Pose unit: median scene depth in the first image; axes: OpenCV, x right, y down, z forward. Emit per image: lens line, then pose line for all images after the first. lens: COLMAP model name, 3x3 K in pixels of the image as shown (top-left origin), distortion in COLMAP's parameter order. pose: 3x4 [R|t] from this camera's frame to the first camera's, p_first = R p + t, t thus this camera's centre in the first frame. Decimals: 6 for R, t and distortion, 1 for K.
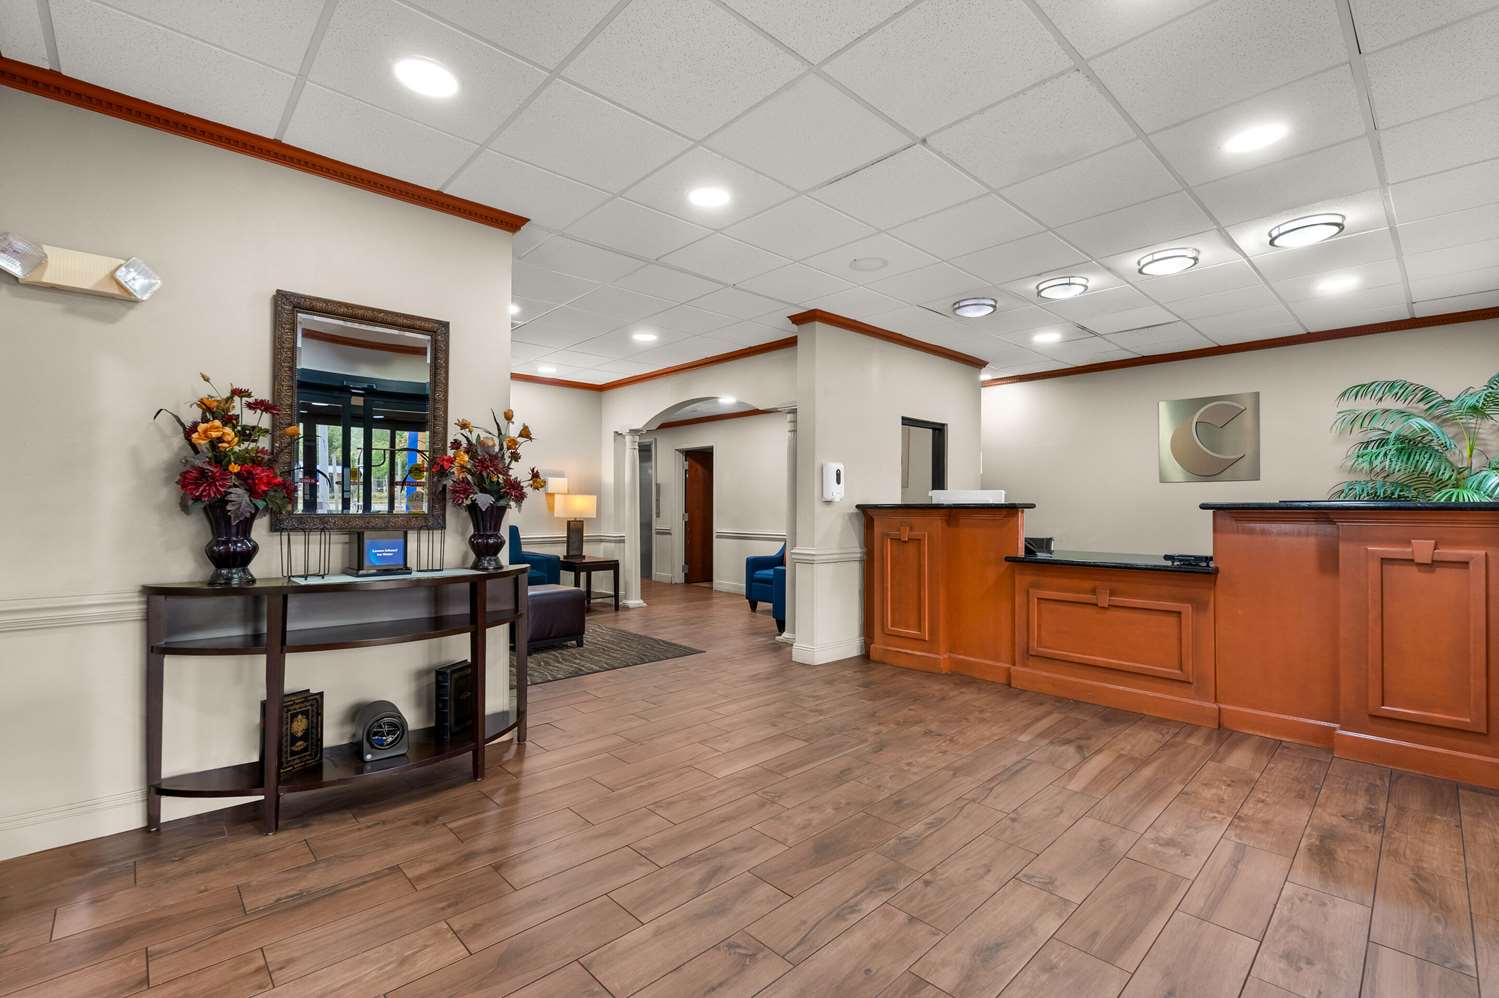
lens RADIAL K [[659.3, 0, 749.5], [0, 659.3, 499.0], [0, 0, 1]] dist [-0.000595, 0.000283]
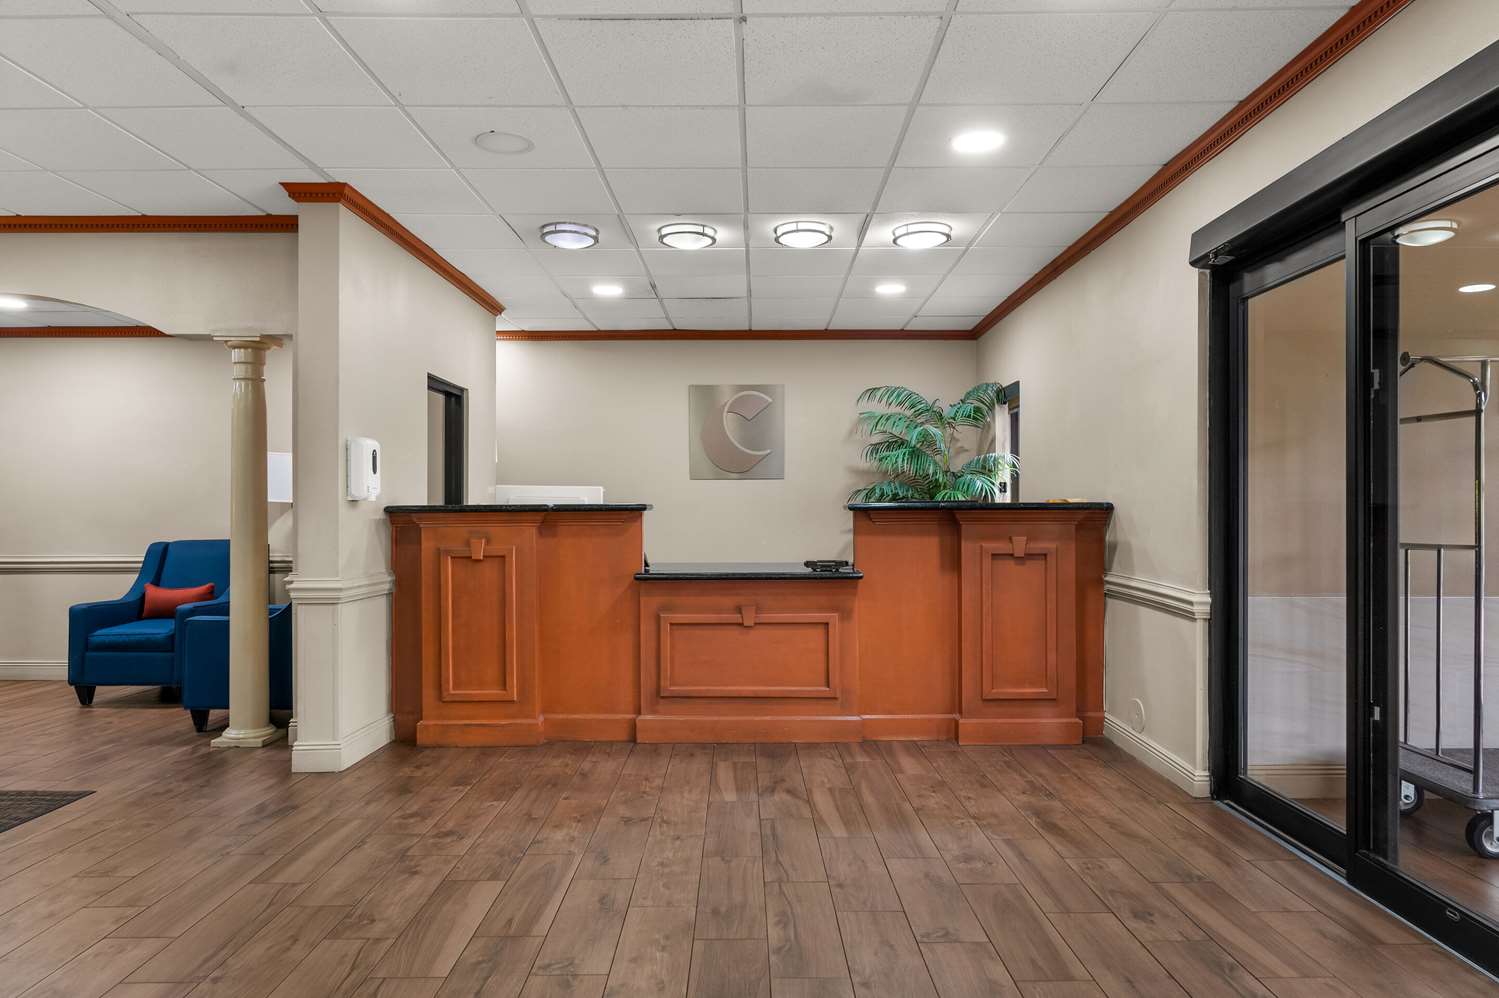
lens RADIAL K [[933.1, 0, 748.4], [0, 933.1, 507.3], [0, 0, 1]] dist [-0.001300, 0.001172]
pose [[0.692354, -0.004245, 0.721545, -0.345053], [-0.003742, 0.999948, 0.009473, -0.000556], [-0.721548, -0.009259, 0.692303, 0.180618]]
